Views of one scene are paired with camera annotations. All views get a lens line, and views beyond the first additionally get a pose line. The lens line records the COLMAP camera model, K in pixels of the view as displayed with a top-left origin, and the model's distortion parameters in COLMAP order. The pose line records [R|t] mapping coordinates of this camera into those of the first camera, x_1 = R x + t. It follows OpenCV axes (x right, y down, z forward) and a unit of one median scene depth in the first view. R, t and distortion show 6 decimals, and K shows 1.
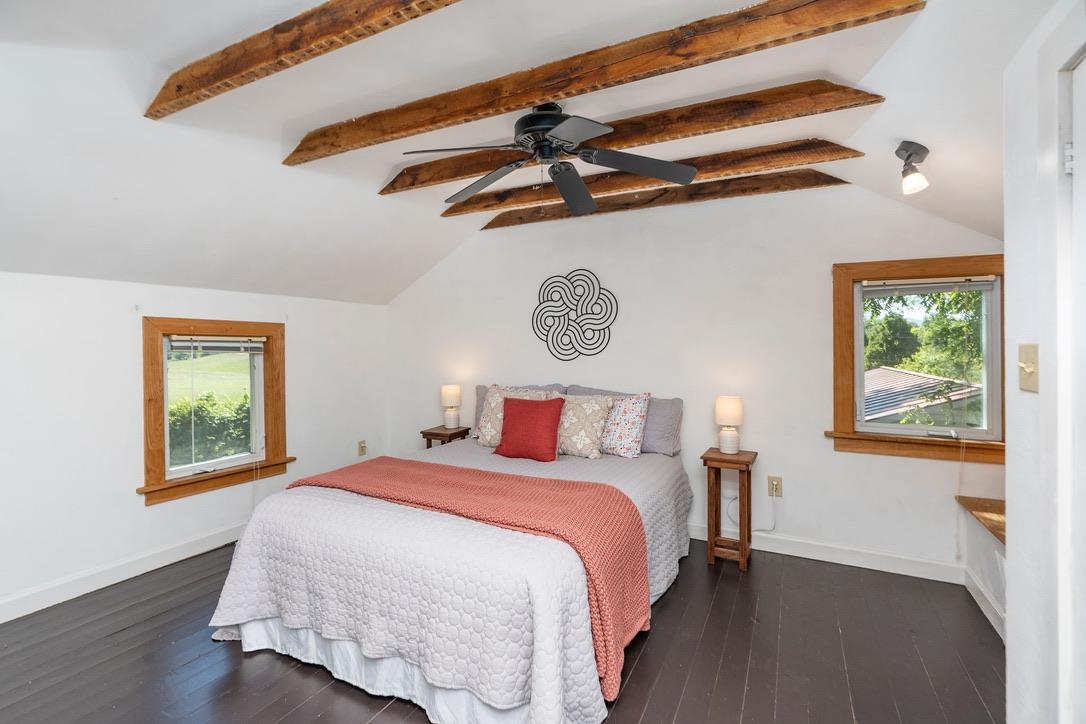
lens RADIAL K [[489.4, 0, 543.4], [0, 489.4, 346.6], [0, 0, 1]] dist [-0.013374, 0.001622]
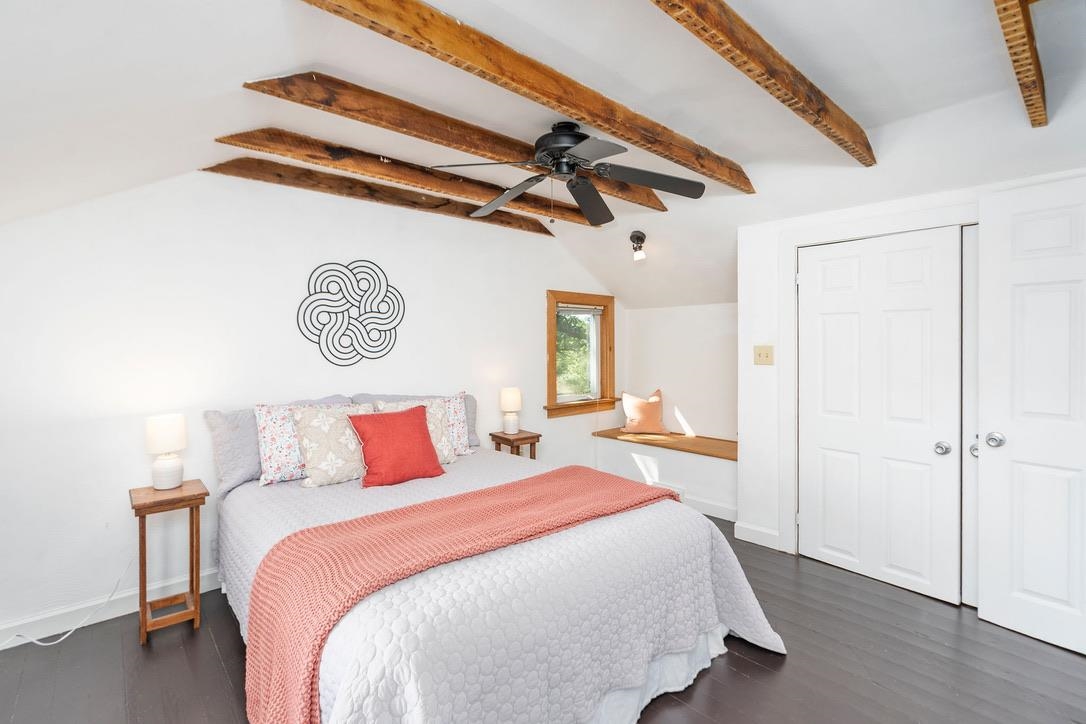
lens RADIAL K [[489.4, 0, 521.6], [0, 489.4, 351.7], [0, 0, 1]] dist [-0.013374, 0.001622]
pose [[0.380165, -0.018660, 0.924730, -0.636634], [0.006421, 0.999826, 0.017536, -0.009194], [-0.924896, -0.000729, 0.380218, 0.421502]]
